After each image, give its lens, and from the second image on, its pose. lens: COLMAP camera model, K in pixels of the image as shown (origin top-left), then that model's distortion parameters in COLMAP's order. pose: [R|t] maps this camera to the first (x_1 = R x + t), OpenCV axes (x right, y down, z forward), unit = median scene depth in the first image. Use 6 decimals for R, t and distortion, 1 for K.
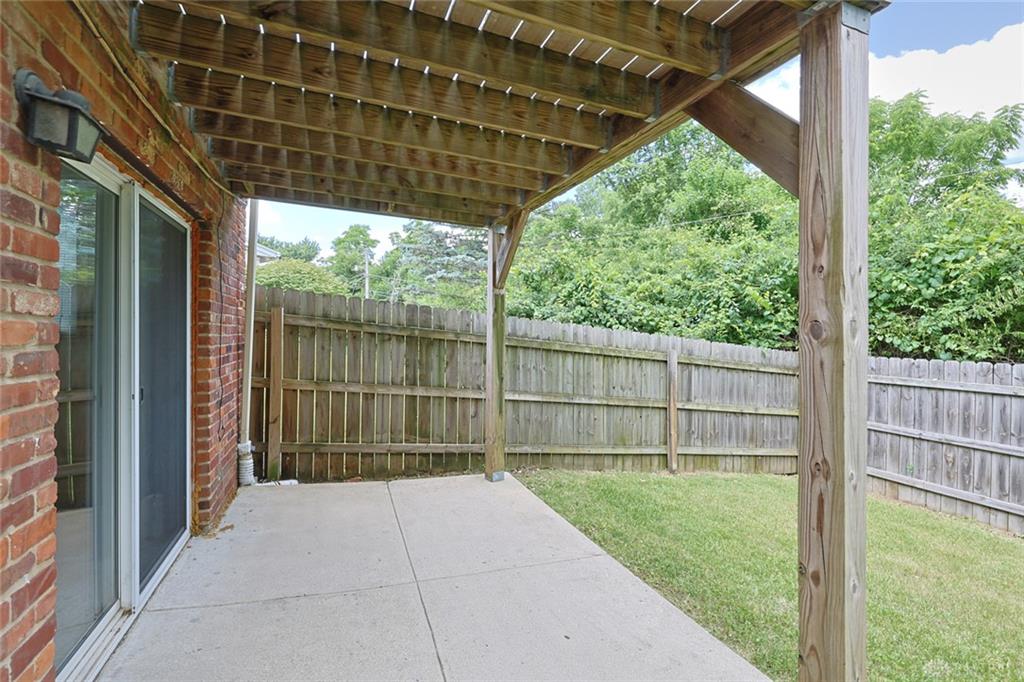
lens RADIAL K [[457.8, 0, 506.0], [0, 457.8, 337.5], [0, 0, 1]] dist [0.002082, -0.000277]
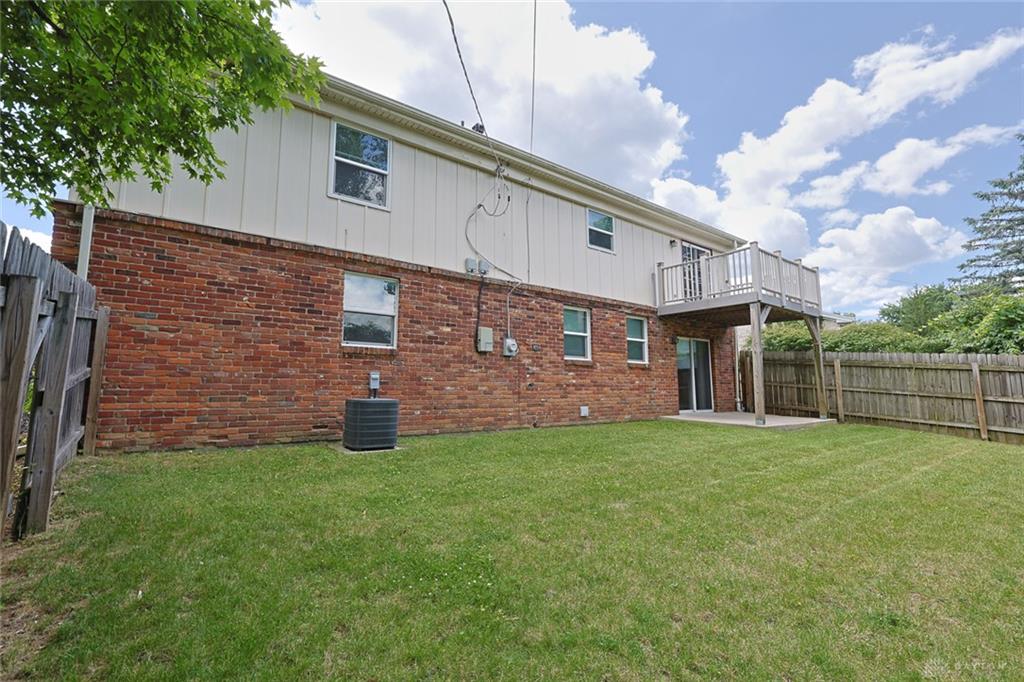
lens RADIAL K [[457.8, 0, 508.9], [0, 457.8, 337.1], [0, 0, 1]] dist [0.002082, -0.000277]
pose [[0.275263, -0.127343, -0.952898, 1.520162], [0.001328, 0.991238, -0.132083, 0.154989], [0.961368, 0.035092, 0.273020, -1.049309]]
